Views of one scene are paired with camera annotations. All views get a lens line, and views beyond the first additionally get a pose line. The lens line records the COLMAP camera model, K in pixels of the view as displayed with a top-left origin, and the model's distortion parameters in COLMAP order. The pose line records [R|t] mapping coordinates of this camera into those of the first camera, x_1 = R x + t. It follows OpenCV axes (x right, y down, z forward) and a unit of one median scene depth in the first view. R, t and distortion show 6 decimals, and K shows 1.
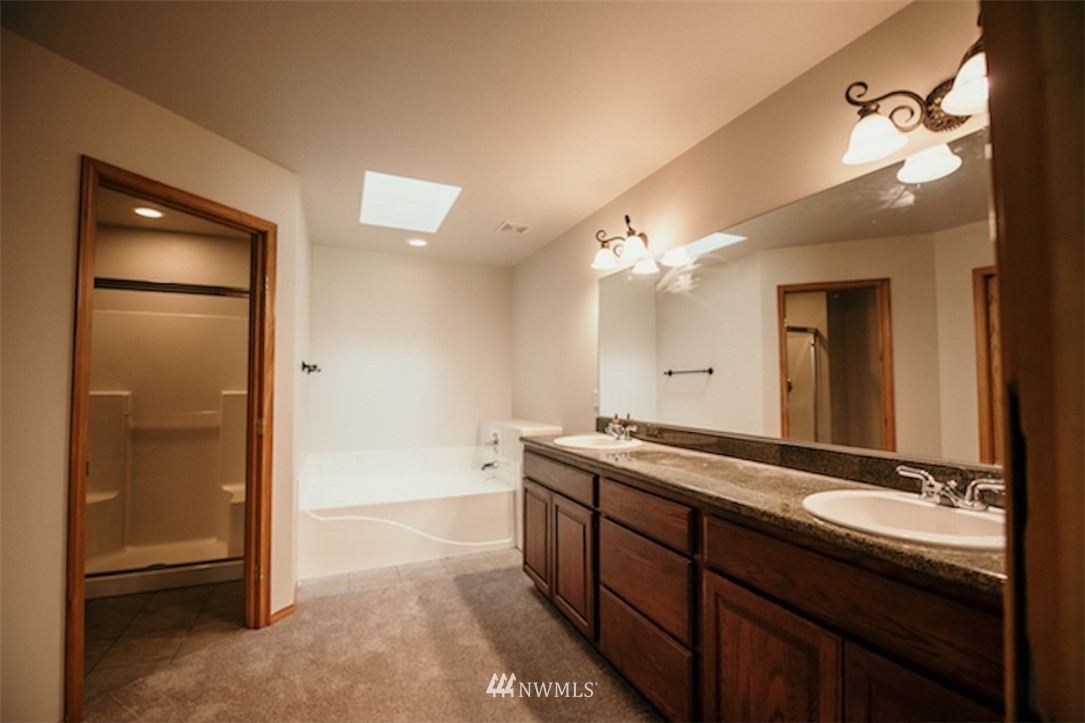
lens RADIAL K [[433.9, 0, 539.5], [0, 433.9, 366.6], [0, 0, 1]] dist [-0.014289, -0.002194]
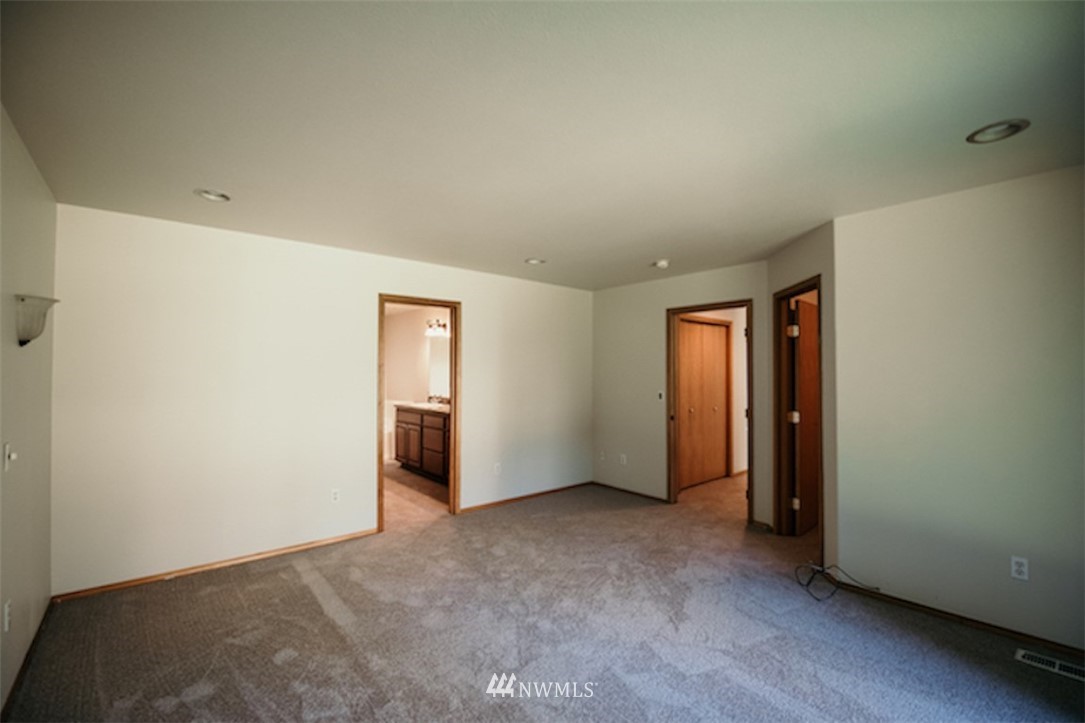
lens RADIAL K [[459.6, 0, 538.9], [0, 459.6, 366.5], [0, 0, 1]] dist [0.000068, 0.000013]
pose [[0.961752, 0.000496, 0.273922, 0.029444], [-0.006782, 0.999735, 0.022002, -0.125656], [-0.273839, -0.023018, 0.961500, -1.880464]]
